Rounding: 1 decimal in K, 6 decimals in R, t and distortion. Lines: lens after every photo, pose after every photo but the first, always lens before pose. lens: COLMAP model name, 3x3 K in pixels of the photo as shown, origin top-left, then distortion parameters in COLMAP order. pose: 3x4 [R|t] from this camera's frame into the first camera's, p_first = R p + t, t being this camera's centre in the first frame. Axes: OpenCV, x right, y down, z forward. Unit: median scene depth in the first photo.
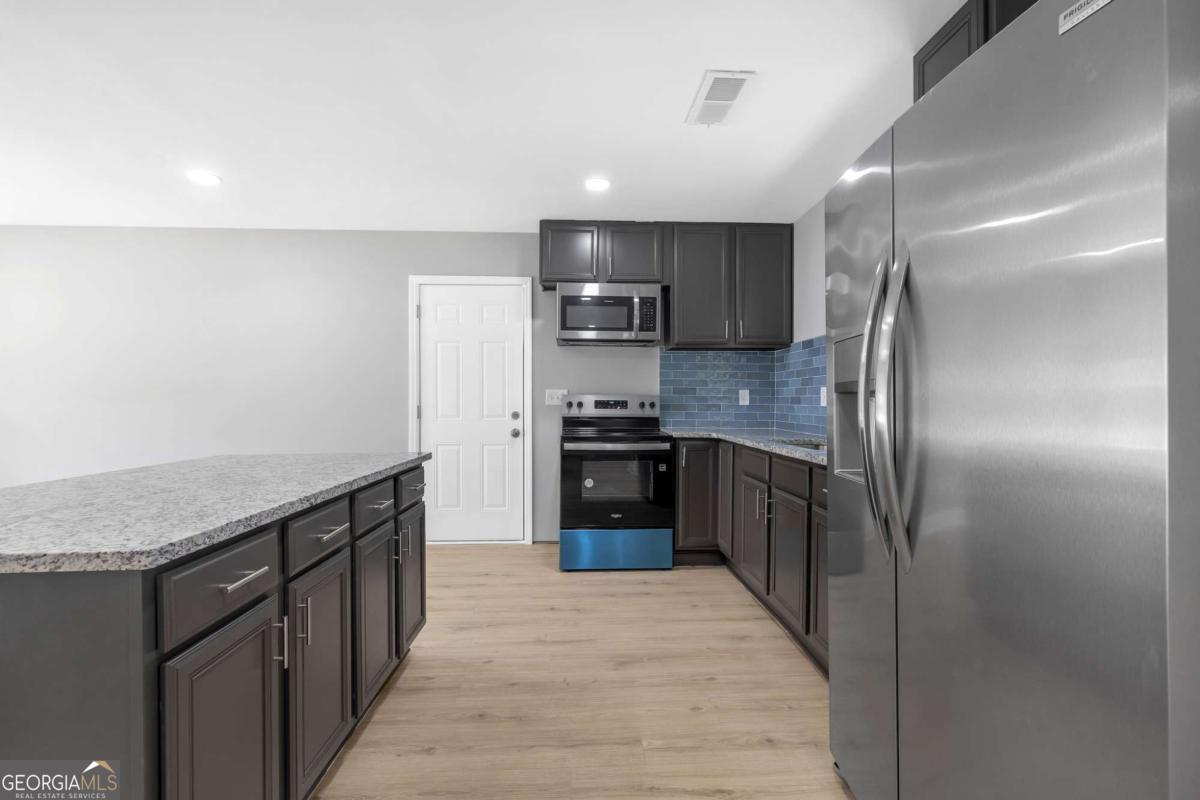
lens RADIAL K [[519.6, 0, 600.0], [0, 519.6, 400.0], [0, 0, 1]] dist [0.000315, -0.000011]
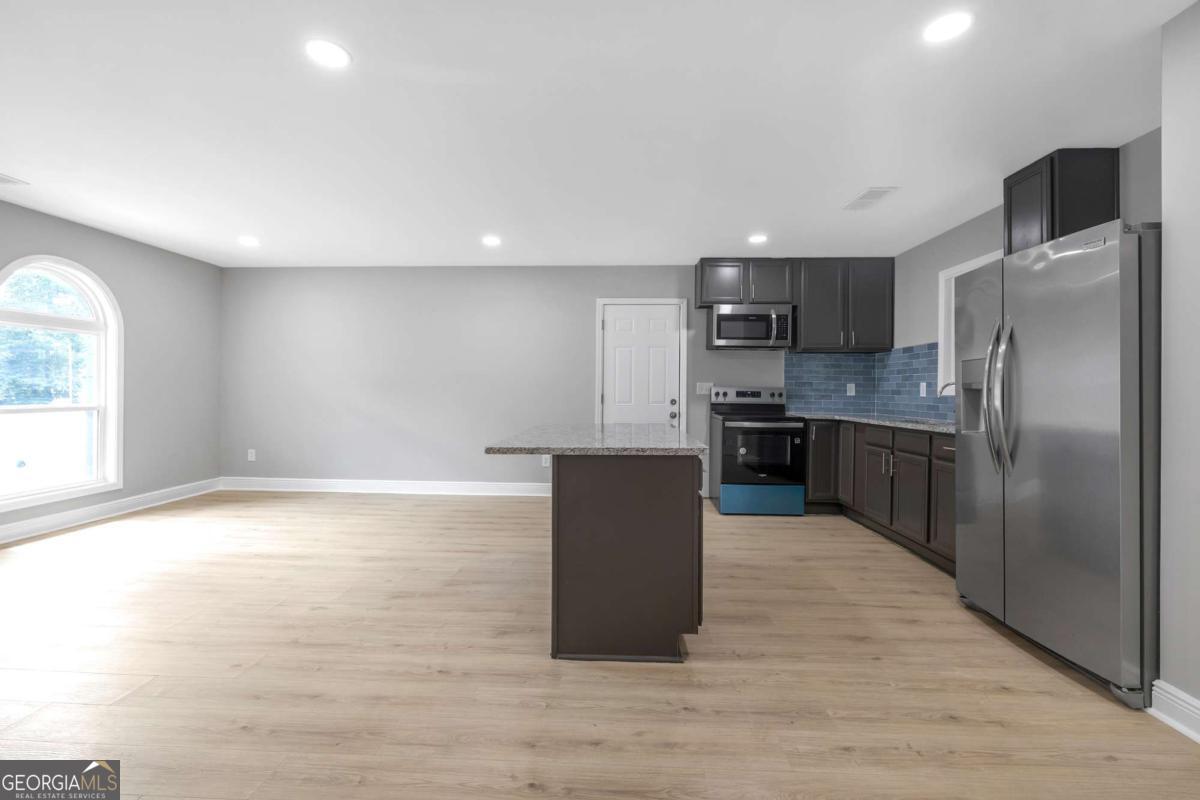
lens RADIAL K [[511.5, 0, 596.2], [0, 511.5, 388.0], [0, 0, 1]] dist [-0.000565, -0.000063]
pose [[0.995988, 0.007113, -0.089200, -0.265151], [-0.007425, 0.999967, -0.003166, -0.000359], [0.089175, 0.003815, 0.996009, -0.357412]]
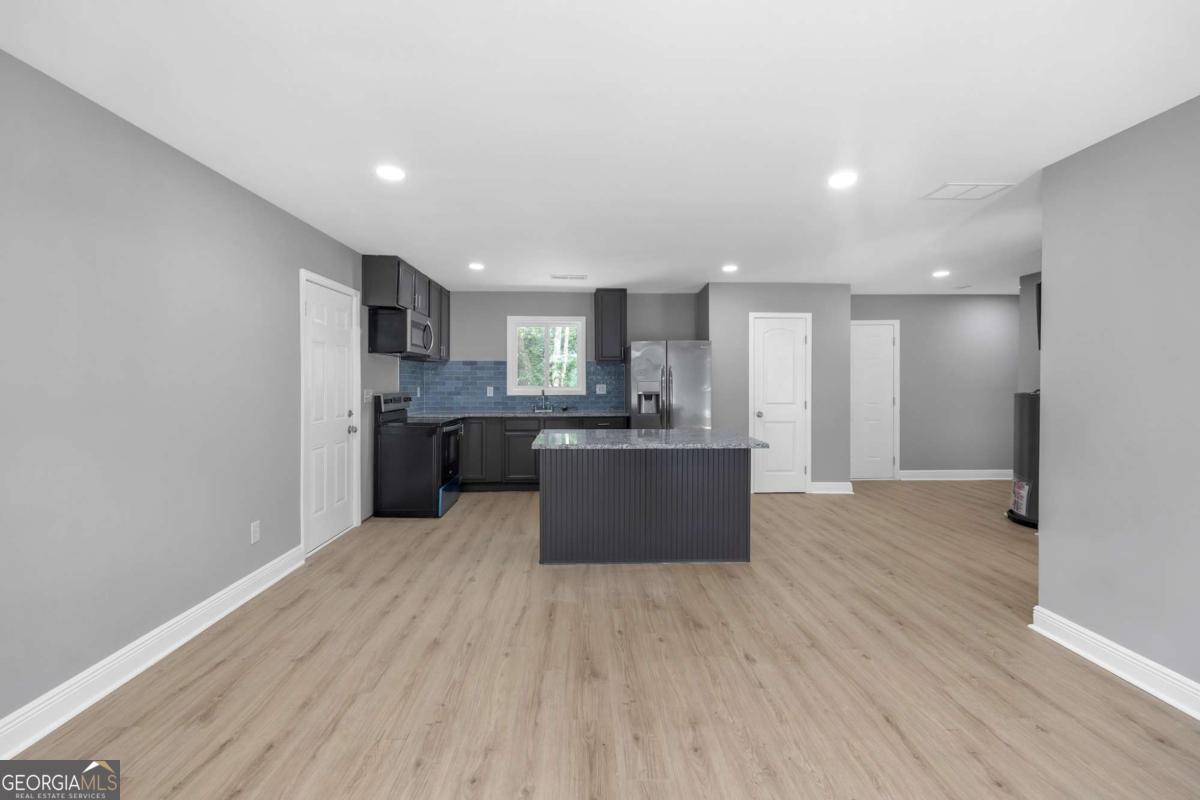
lens RADIAL K [[511.5, 0, 596.2], [0, 511.5, 388.0], [0, 0, 1]] dist [-0.000565, -0.000063]
pose [[0.012730, -0.016949, 0.999775, -1.357518], [-0.003153, 0.999851, 0.016990, -0.049241], [-0.999914, -0.003368, 0.012675, 0.503666]]
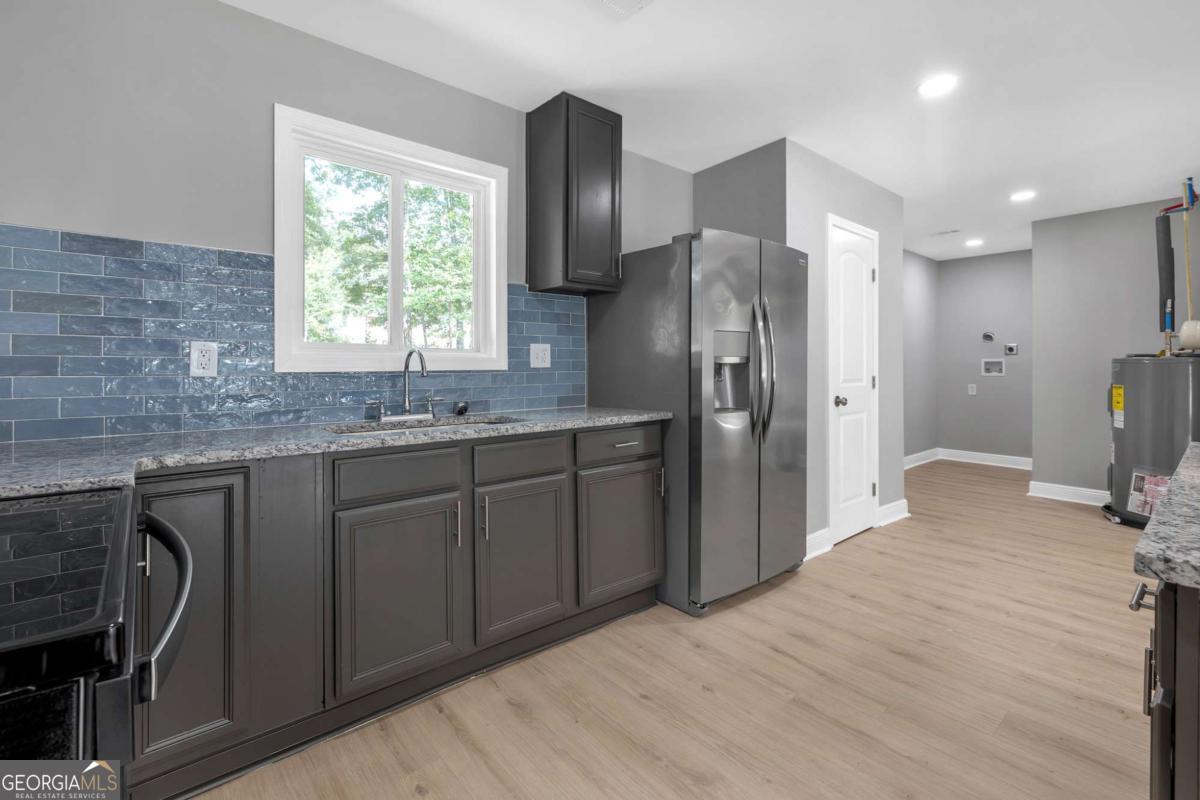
lens RADIAL K [[535.0, 0, 596.9], [0, 535.0, 367.1], [0, 0, 1]] dist [0.002225, 0.000238]
pose [[-0.615784, 0.000385, 0.787915, -0.240123], [-0.001151, 0.999998, -0.001389, 0.001869], [-0.787914, -0.001763, -0.615783, 0.908881]]
